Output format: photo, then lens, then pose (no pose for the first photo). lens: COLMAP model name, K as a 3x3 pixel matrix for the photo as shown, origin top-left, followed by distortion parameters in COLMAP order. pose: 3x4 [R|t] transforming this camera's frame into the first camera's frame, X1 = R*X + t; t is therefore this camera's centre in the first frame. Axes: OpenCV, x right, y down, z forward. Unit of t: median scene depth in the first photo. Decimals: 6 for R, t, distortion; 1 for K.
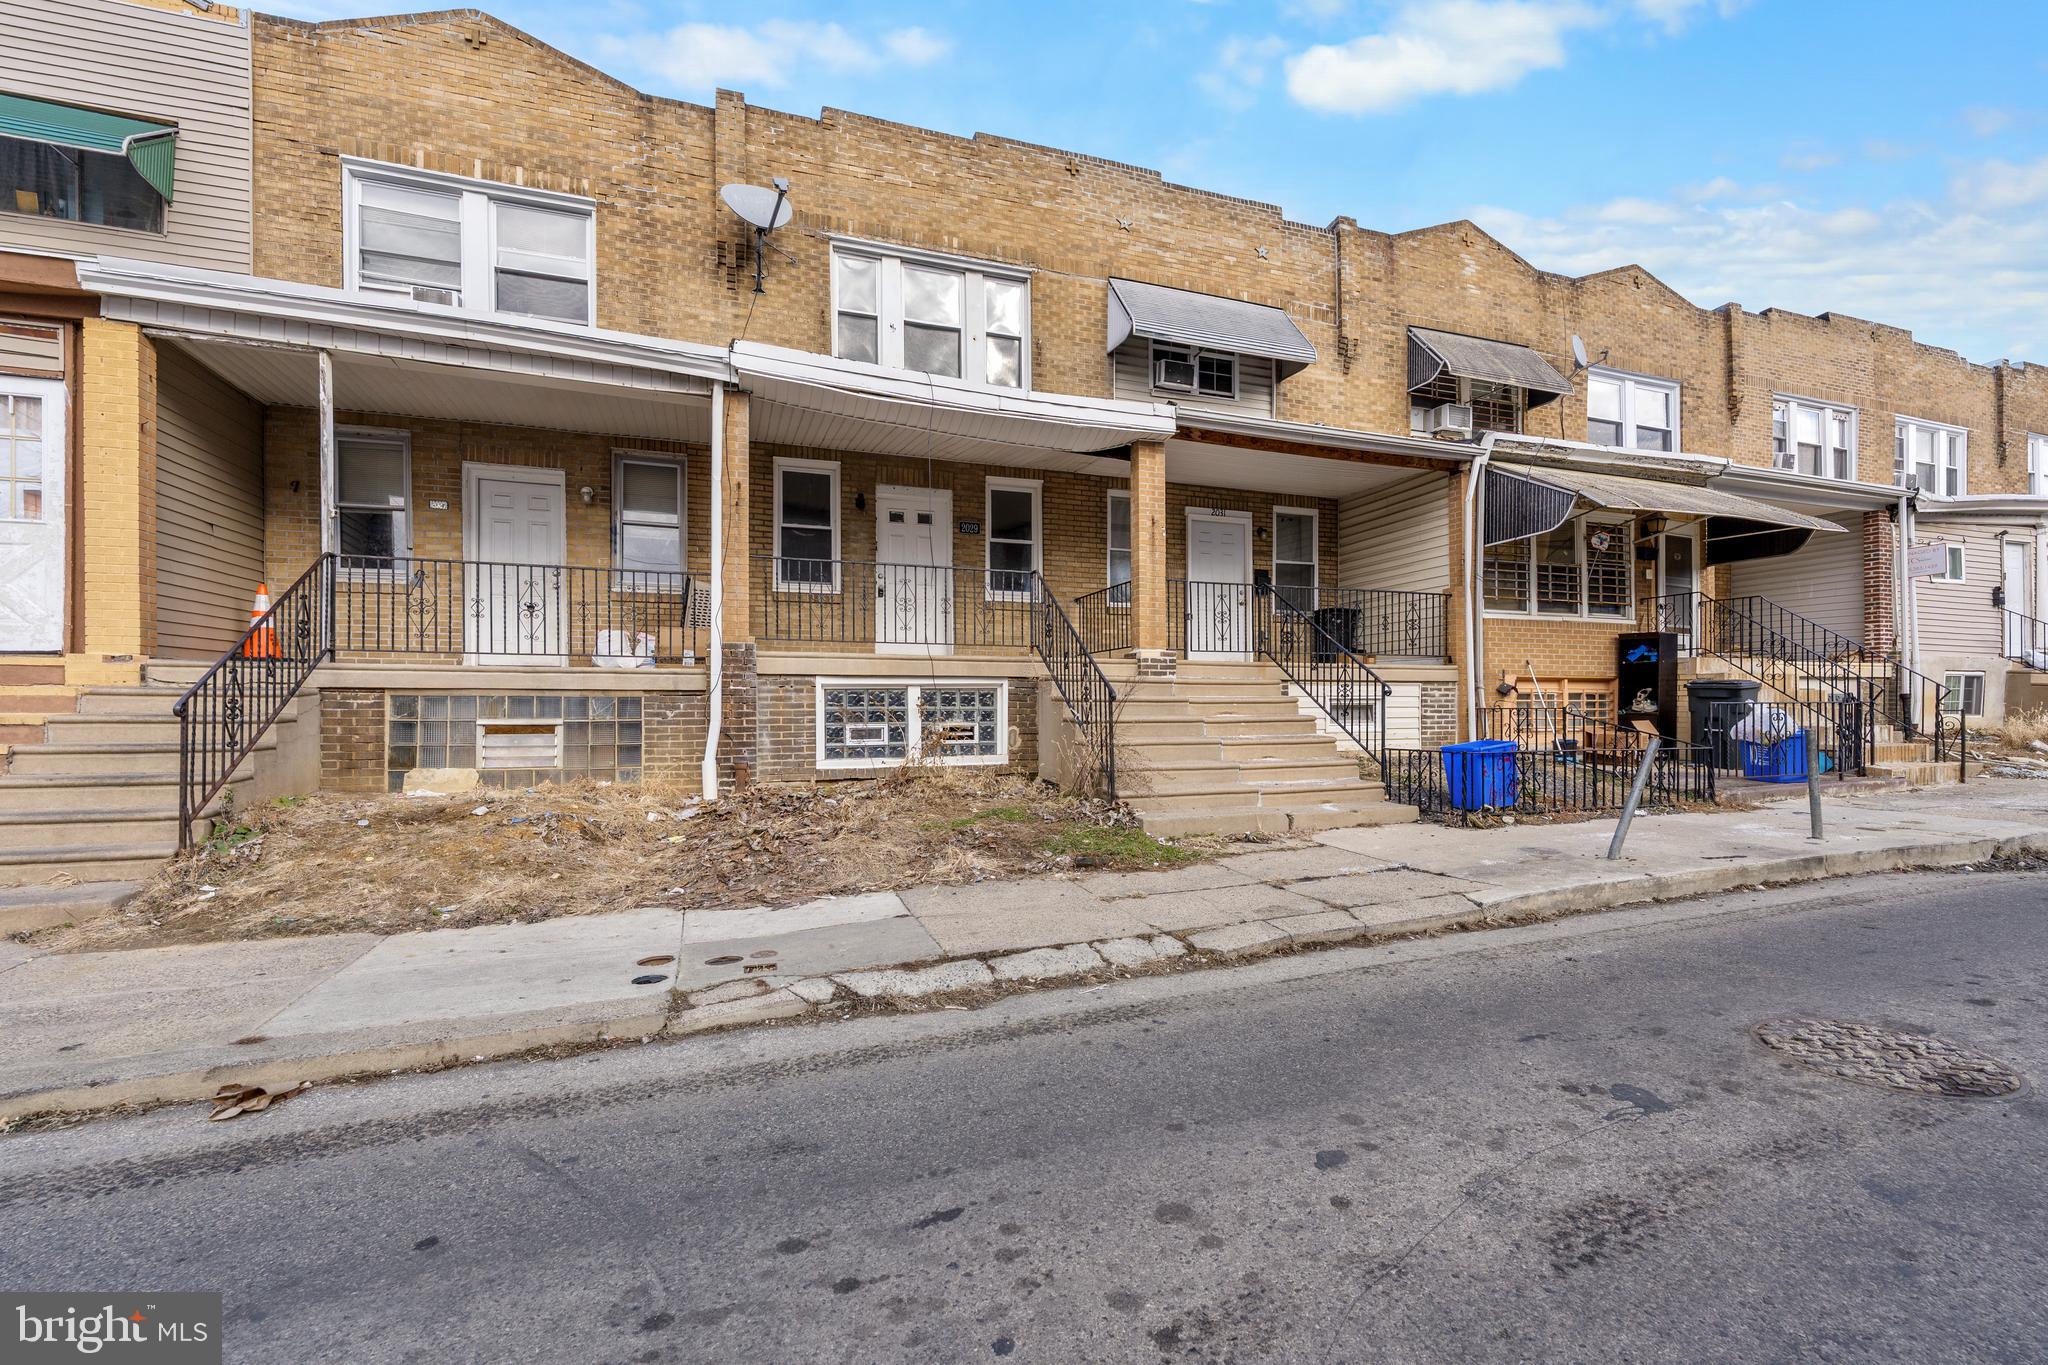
lens RADIAL K [[854.3, 0, 1031.8], [0, 854.3, 698.6], [0, 0, 1]] dist [-0.000461, -0.000559]
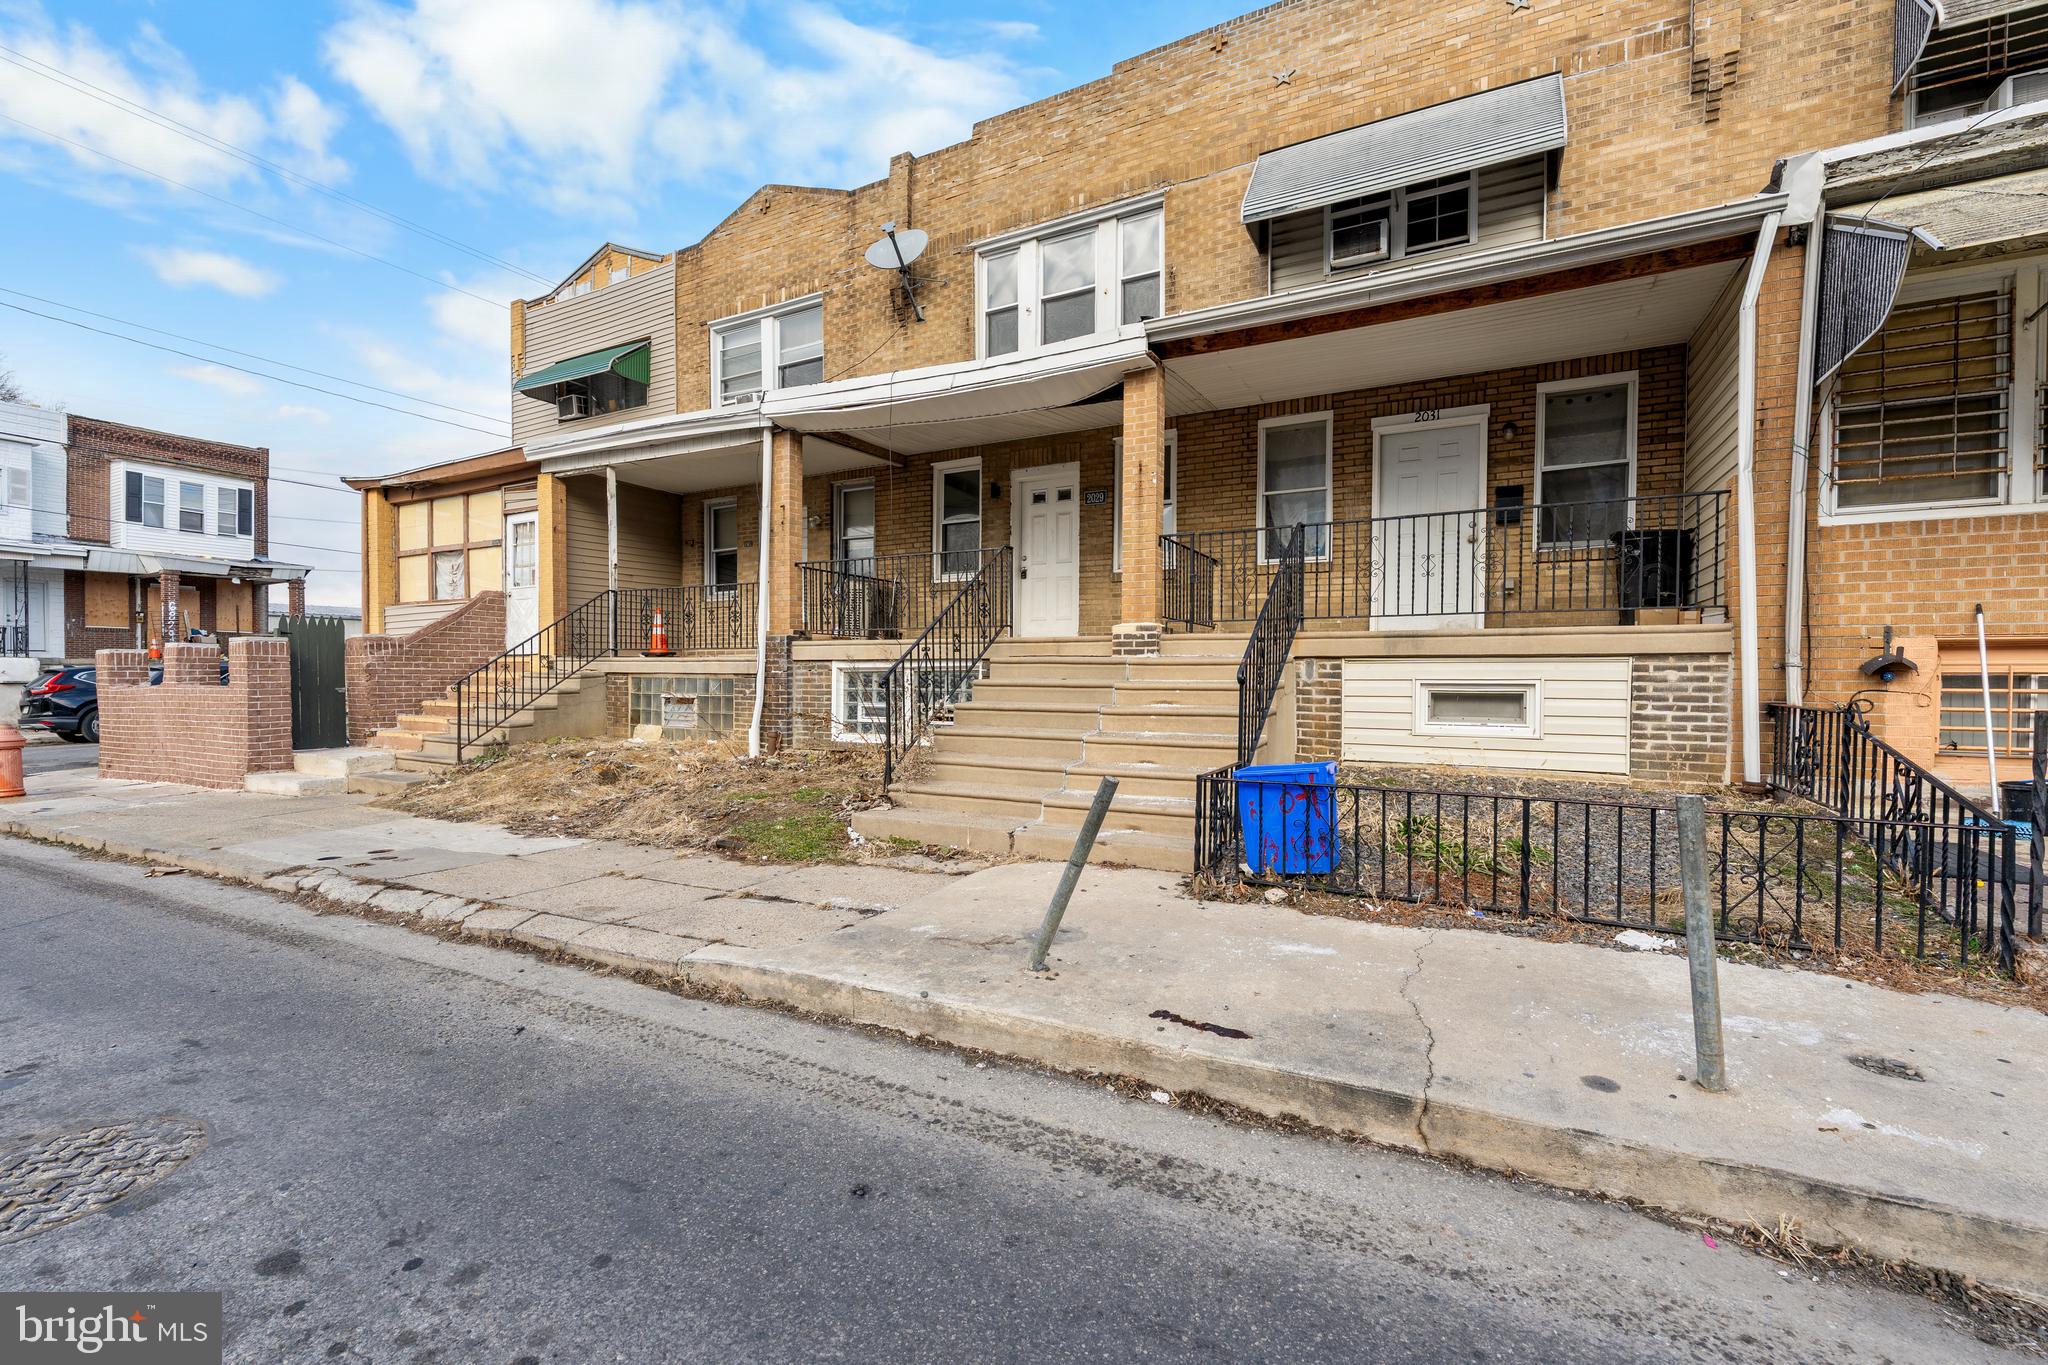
lens RADIAL K [[848.2, 0, 1023.0], [0, 848.2, 685.5], [0, 0, 1]] dist [-0.000235, -0.000630]
pose [[0.673843, 0.014124, -0.738740, 0.618427], [0.004755, 0.999714, 0.023451, -0.014964], [0.738859, -0.019315, 0.673583, 0.328592]]
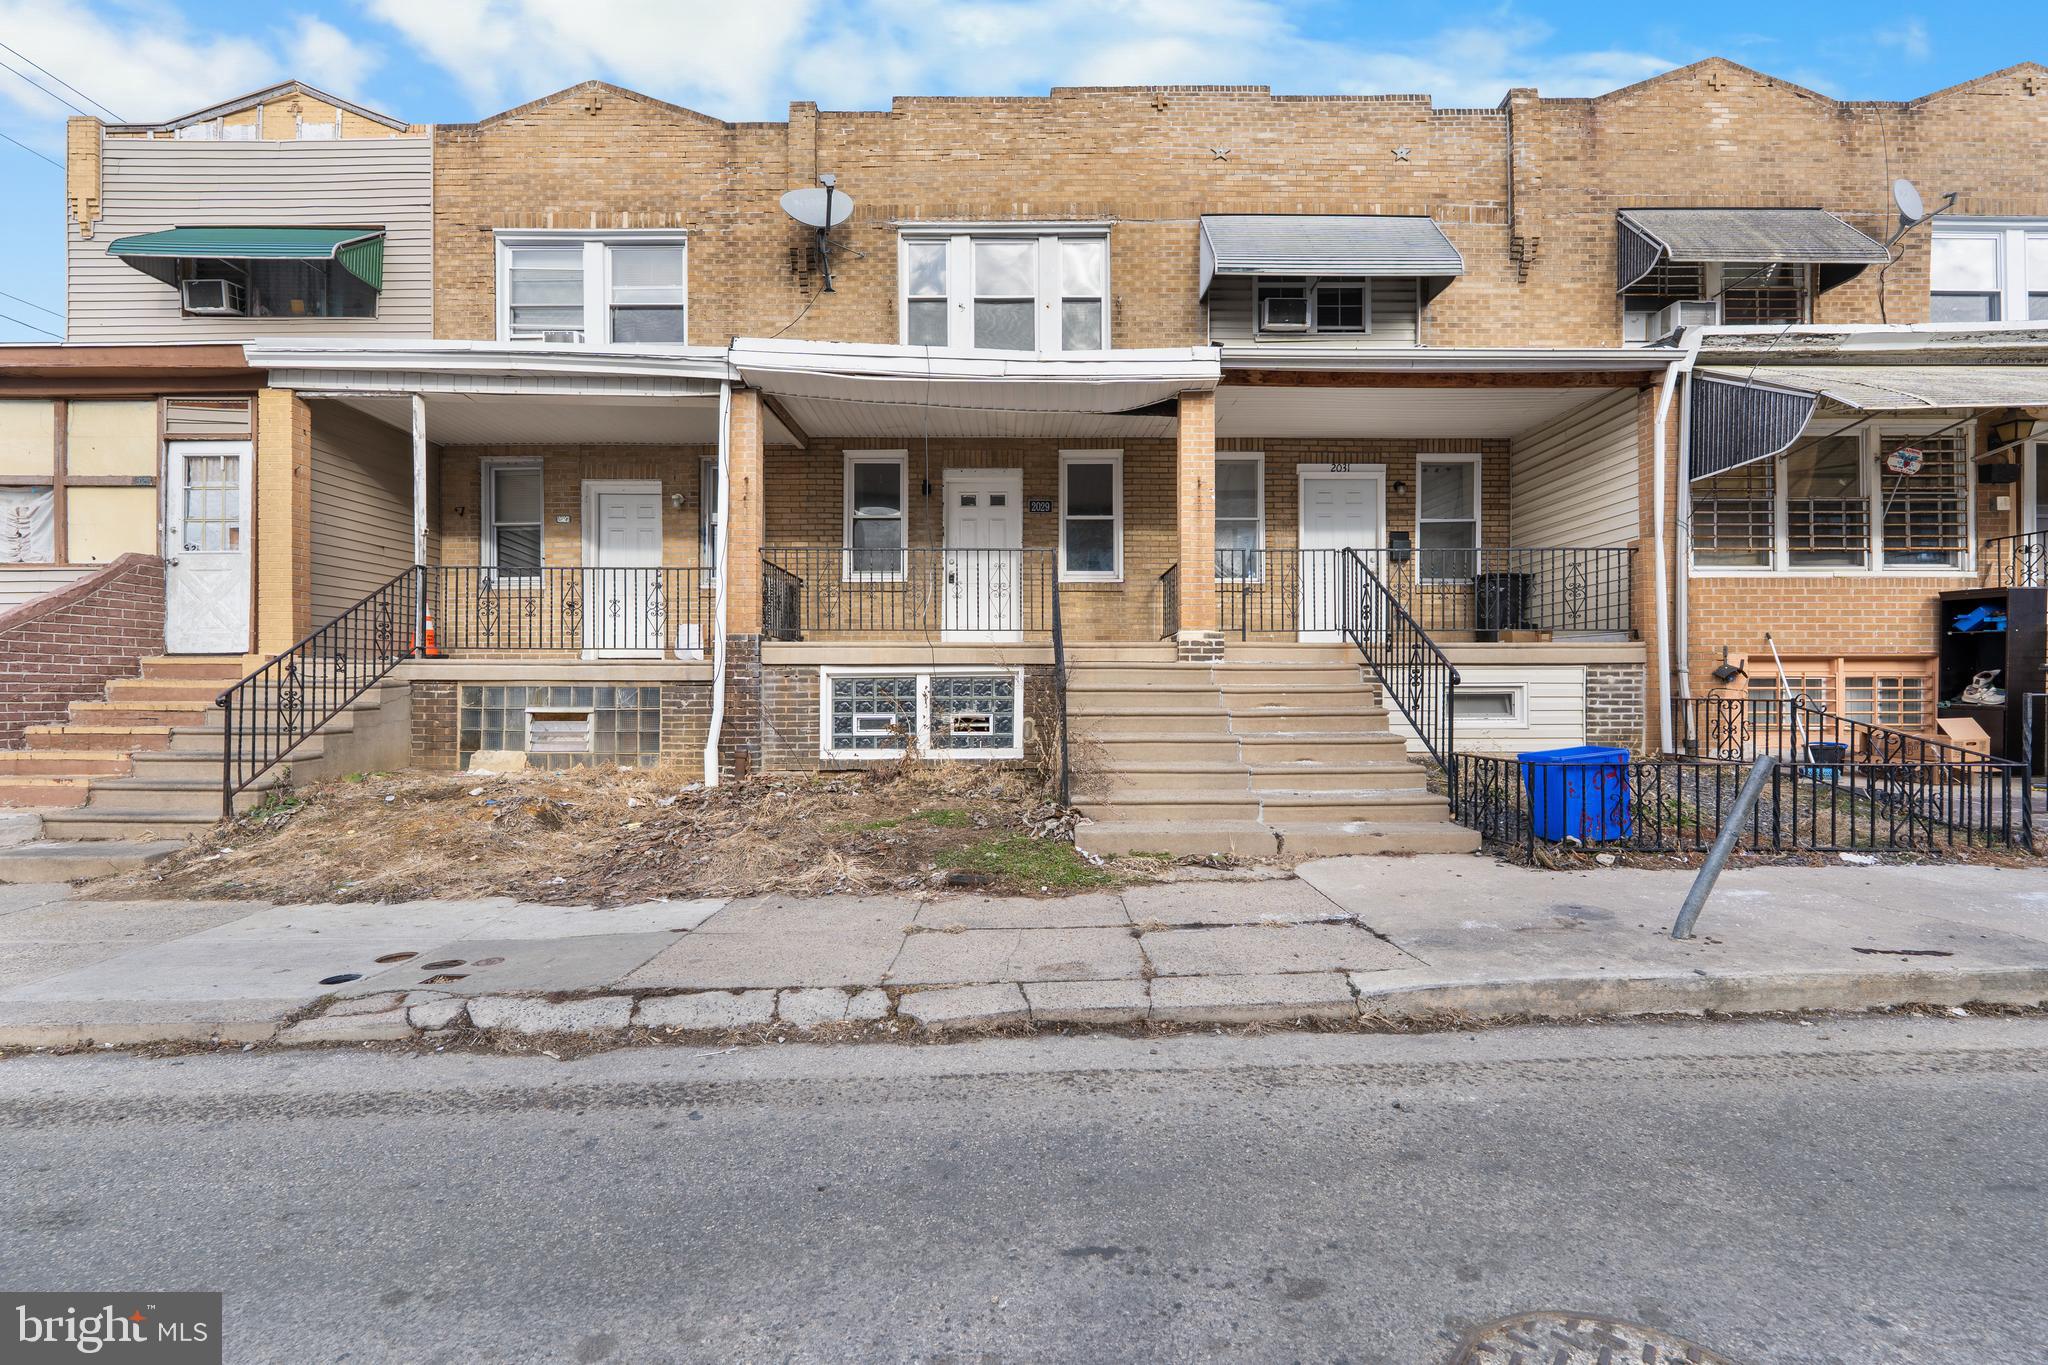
lens RADIAL K [[833.4, 0, 1024.0], [0, 833.4, 682.5], [0, 0, 1]] dist [-0.000834, -0.000508]
pose [[0.944545, -0.002201, -0.328374, 0.230691], [0.002915, 0.999994, 0.001681, -0.006002], [0.328368, -0.002545, 0.944546, 0.128190]]
